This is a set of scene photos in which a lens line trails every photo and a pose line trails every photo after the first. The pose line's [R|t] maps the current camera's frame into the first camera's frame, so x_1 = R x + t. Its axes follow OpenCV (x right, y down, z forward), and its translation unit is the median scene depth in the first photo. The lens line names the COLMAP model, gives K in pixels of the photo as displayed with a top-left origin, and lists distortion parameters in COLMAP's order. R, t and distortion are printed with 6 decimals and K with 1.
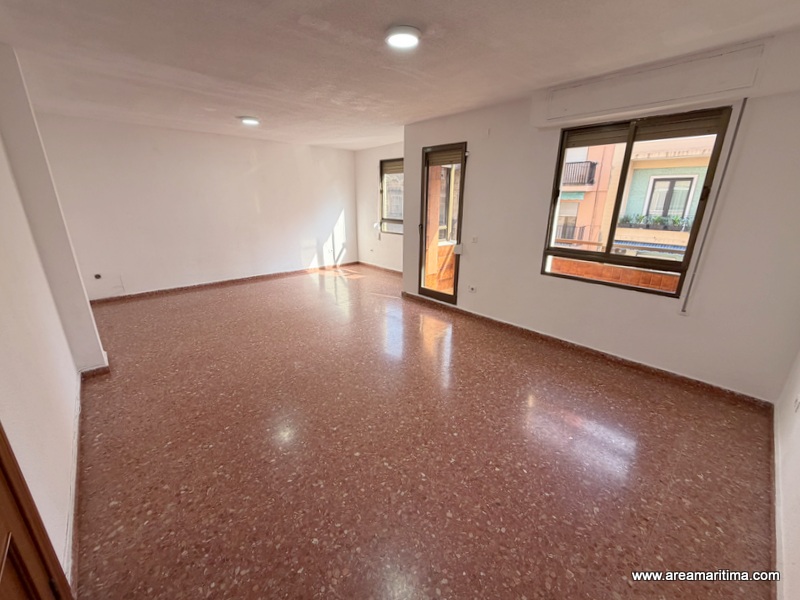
lens RADIAL K [[327.9, 0, 396.5], [0, 327.9, 299.4], [0, 0, 1]] dist [0.000148, 0.000107]
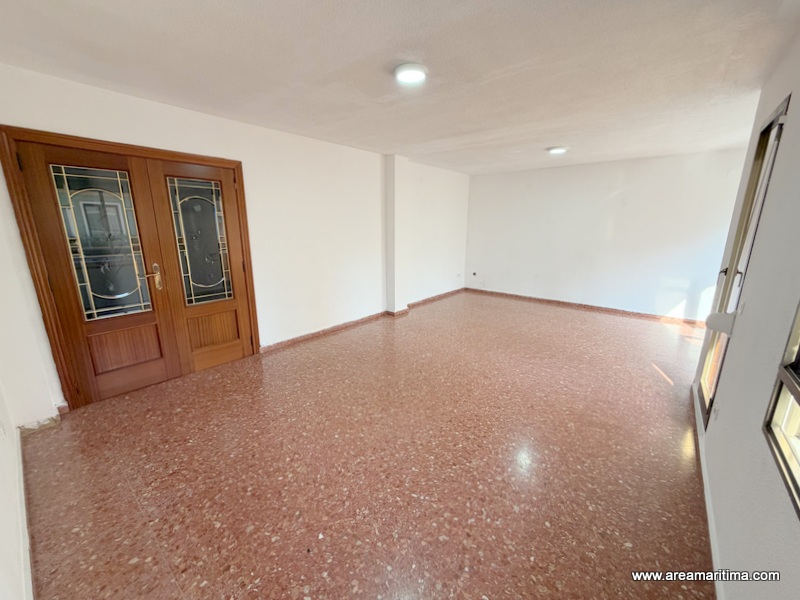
lens RADIAL K [[317.8, 0, 397.7], [0, 317.8, 299.6], [0, 0, 1]] dist [-0.000780, -0.000116]
pose [[0.135905, 0.223332, -0.965221, 0.608029], [-0.296499, 0.938776, 0.175465, -0.134147], [0.945314, 0.262341, 0.193802, 0.481323]]
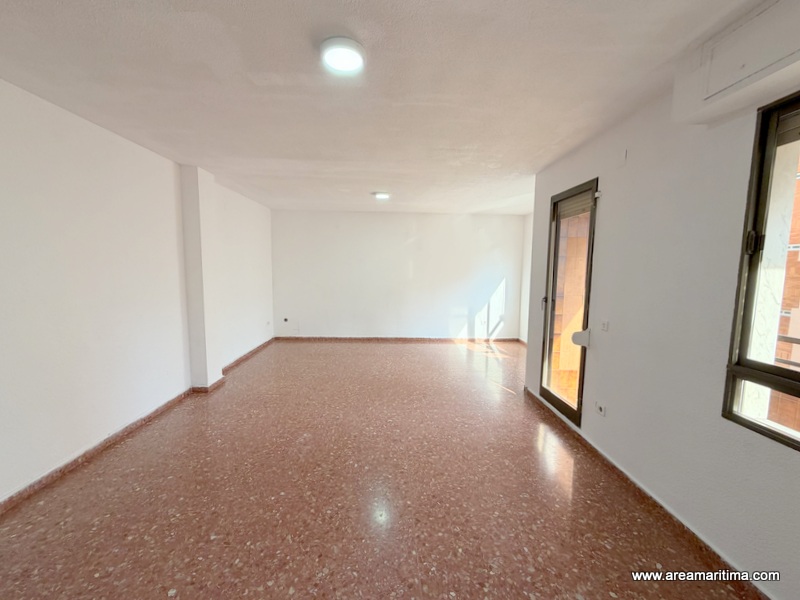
lens RADIAL K [[324.2, 0, 396.8], [0, 324.2, 299.0], [0, 0, 1]] dist [0.000835, -0.000162]
pose [[0.761510, 0.066830, -0.644698, 0.336833], [-0.201231, 0.969895, -0.137151, -0.074403], [0.616124, 0.234176, 0.752033, 0.316992]]
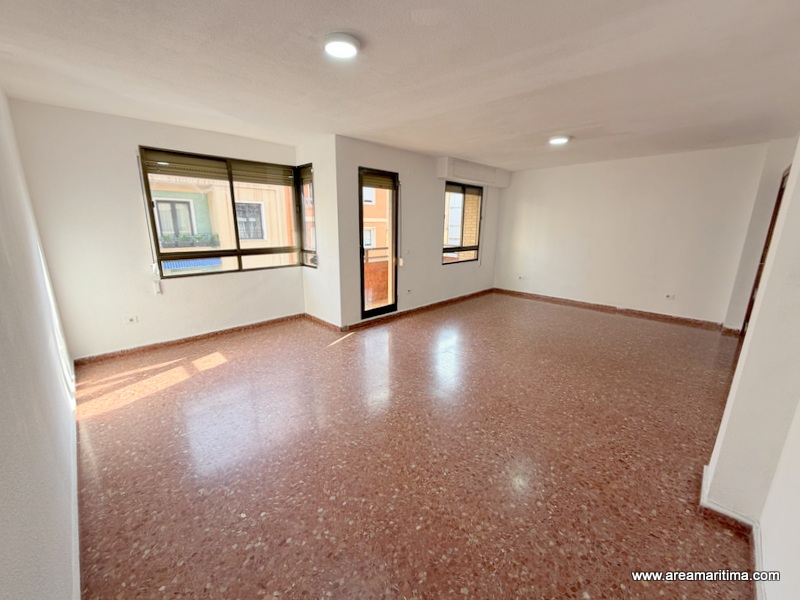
lens RADIAL K [[324.2, 0, 396.8], [0, 324.2, 299.0], [0, 0, 1]] dist [0.000835, -0.000162]
pose [[-0.045434, -0.234859, 0.970967, -1.041783], [0.288562, 0.927451, 0.237836, -0.331955], [-0.956383, 0.290990, 0.025634, 1.095373]]
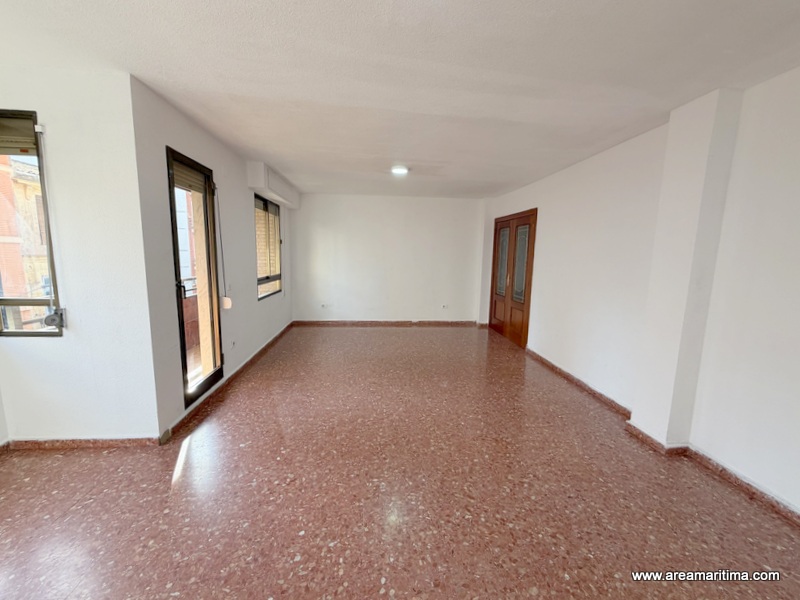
lens RADIAL K [[330.6, 0, 400.0], [0, 330.6, 300.0], [0, 0, 1]] dist [-0.000660, 0.000021]
pose [[-0.799279, -0.106460, 0.591456, -0.651943], [0.154429, 0.914749, 0.373343, -0.416497], [-0.580780, 0.389743, -0.714699, 1.412411]]
